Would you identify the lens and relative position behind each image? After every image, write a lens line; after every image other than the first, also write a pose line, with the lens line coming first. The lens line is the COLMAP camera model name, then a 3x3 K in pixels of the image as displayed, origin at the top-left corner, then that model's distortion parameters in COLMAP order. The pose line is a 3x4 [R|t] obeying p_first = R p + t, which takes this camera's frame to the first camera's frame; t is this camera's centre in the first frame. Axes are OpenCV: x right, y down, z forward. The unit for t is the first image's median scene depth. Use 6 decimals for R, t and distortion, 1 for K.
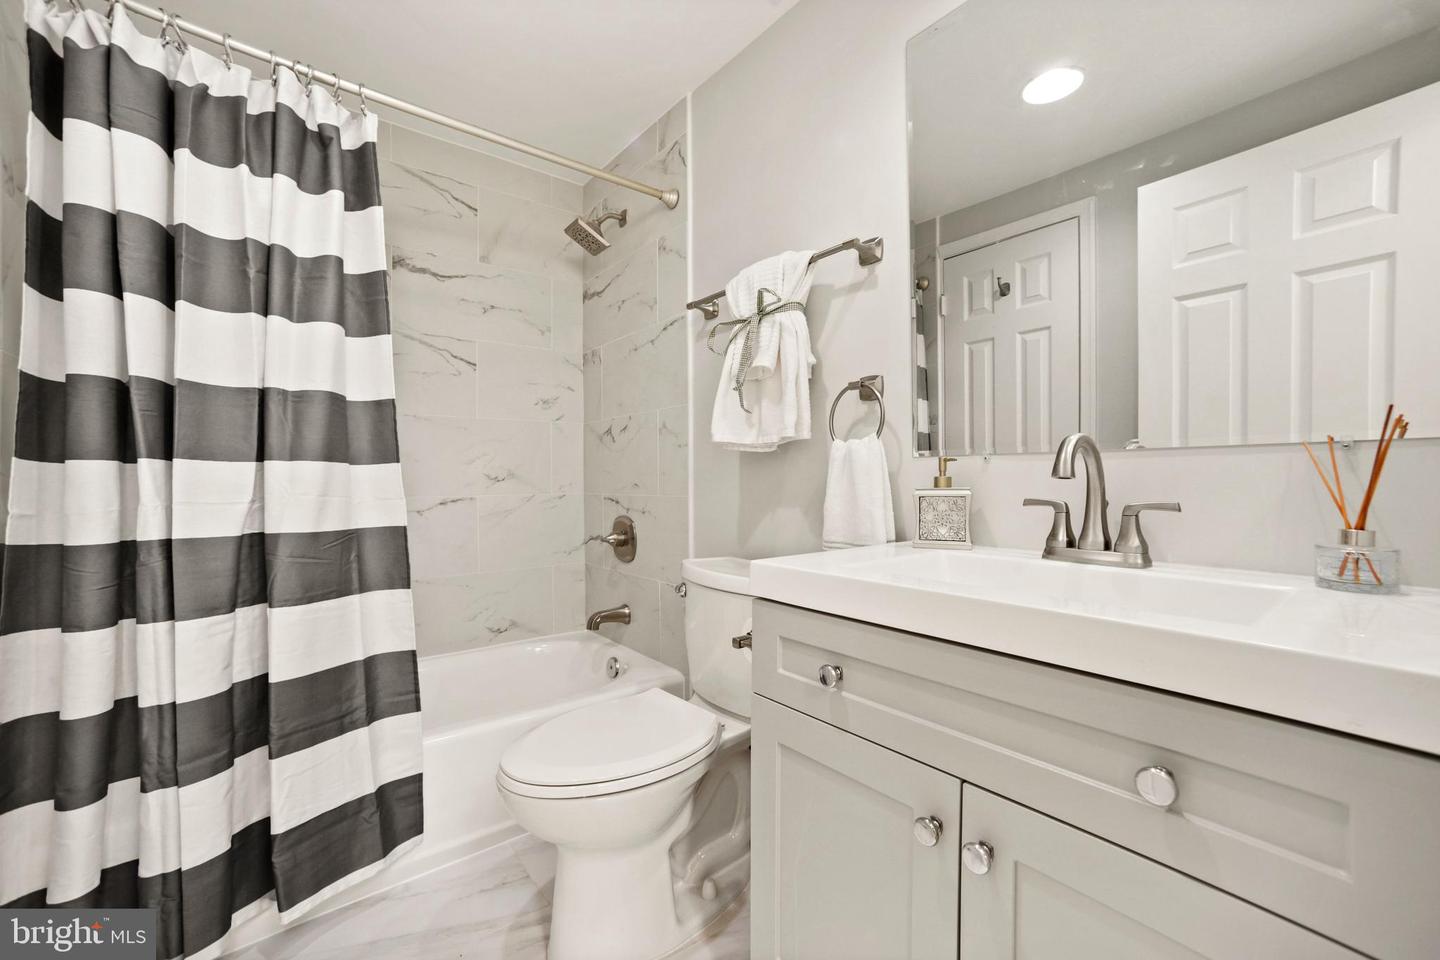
lens RADIAL K [[601.0, 0, 718.7], [0, 601.0, 464.2], [0, 0, 1]] dist [-0.061441, 0.033537]
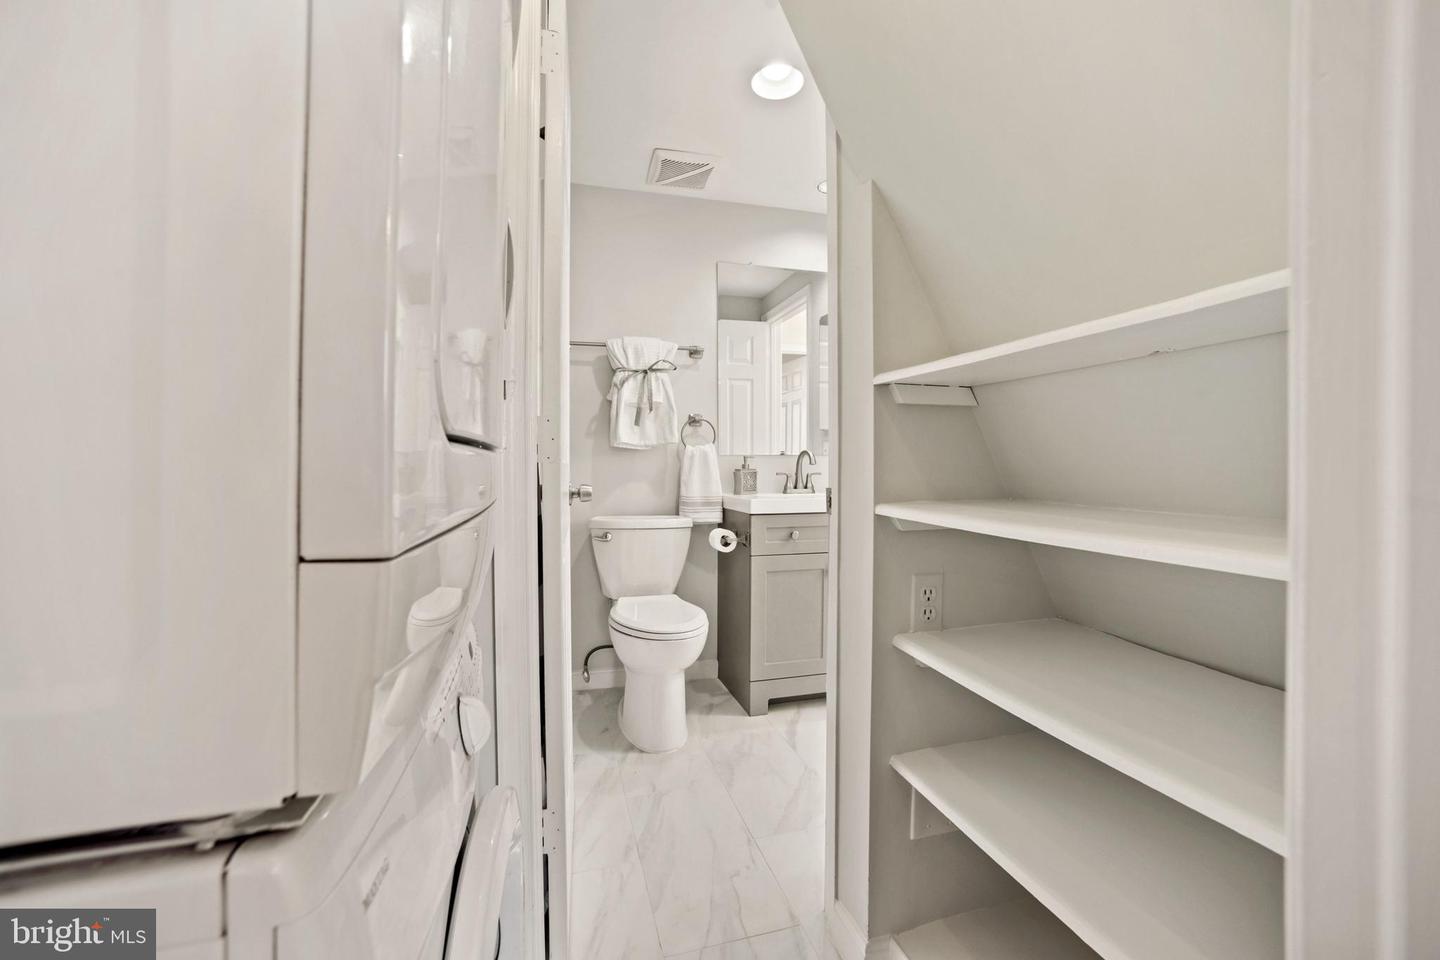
lens RADIAL K [[601.0, 0, 718.7], [0, 601.0, 464.2], [0, 0, 1]] dist [-0.061441, 0.033537]
pose [[0.346549, -0.003767, 0.938024, -1.569555], [-0.015264, 0.999837, 0.009655, -0.001453], [-0.937908, -0.017664, 0.346435, 0.220718]]
